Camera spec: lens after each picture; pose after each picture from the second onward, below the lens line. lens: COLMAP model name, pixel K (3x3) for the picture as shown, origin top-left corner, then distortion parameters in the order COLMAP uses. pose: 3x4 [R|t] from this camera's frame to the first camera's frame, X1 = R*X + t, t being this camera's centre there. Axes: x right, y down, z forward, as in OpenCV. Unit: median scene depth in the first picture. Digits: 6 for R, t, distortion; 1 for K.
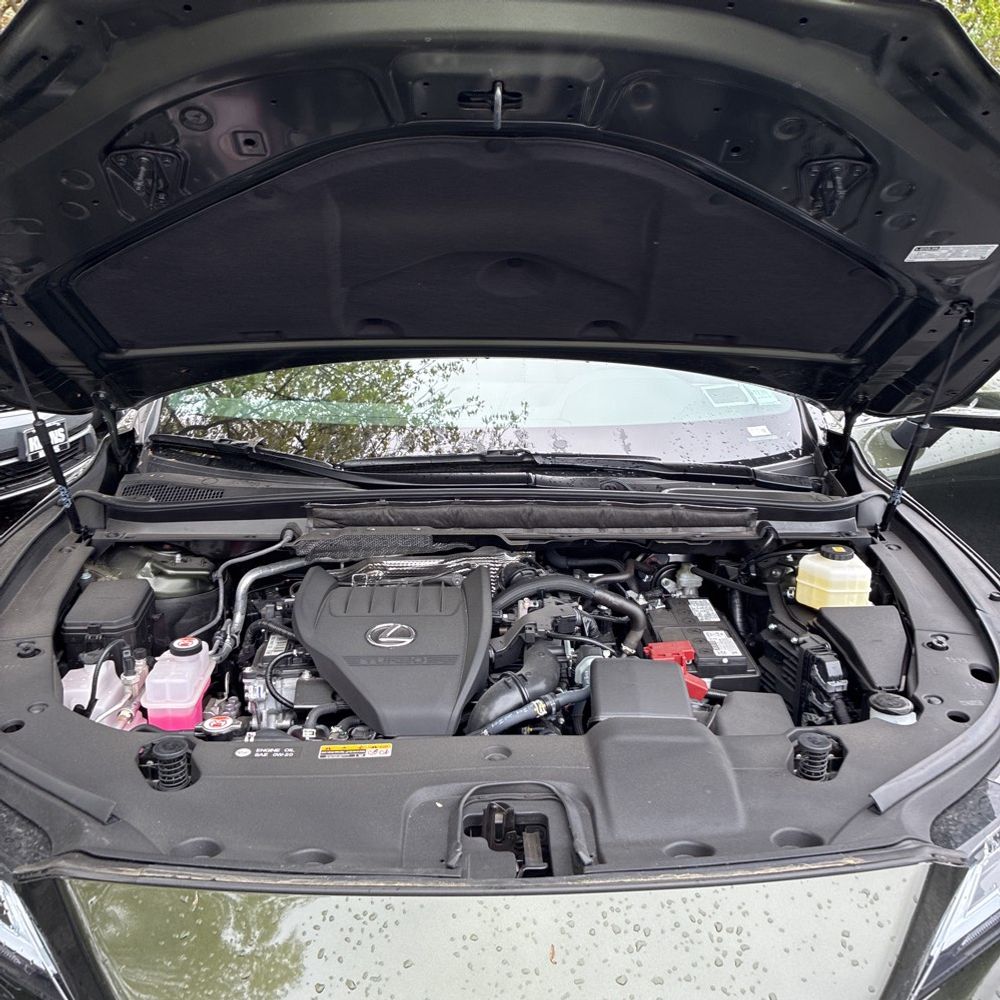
lens RADIAL K [[1036.2, 0, 522.3], [0, 1036.2, 495.3], [0, 0, 1]] dist [0.001115, 0.056338]
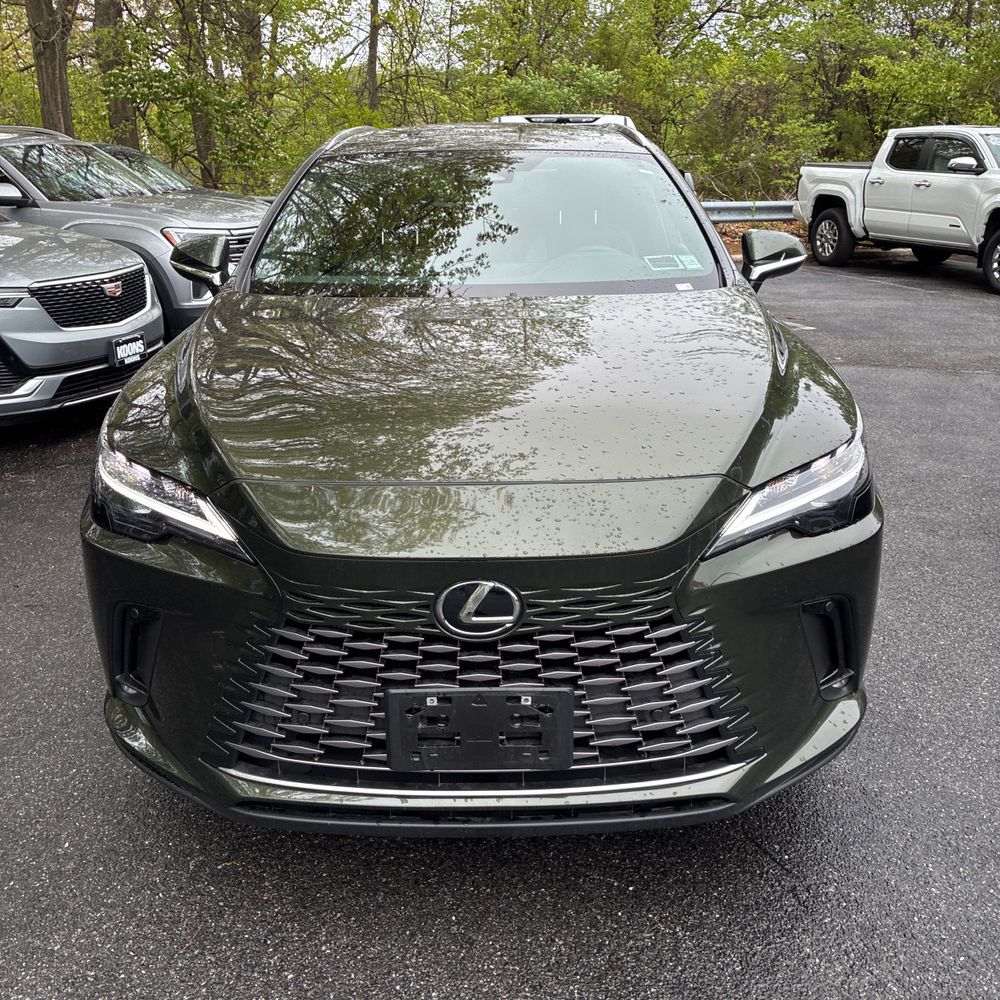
lens RADIAL K [[1031.2, 0, 500.0], [0, 1031.2, 500.0], [0, 0, 1]] dist [0.018711, 0.022602]
pose [[0.998695, -0.005450, -0.050770, 0.116526], [0.007843, 0.998862, 0.047042, 0.330184], [0.050456, -0.047379, 0.997602, -0.827705]]
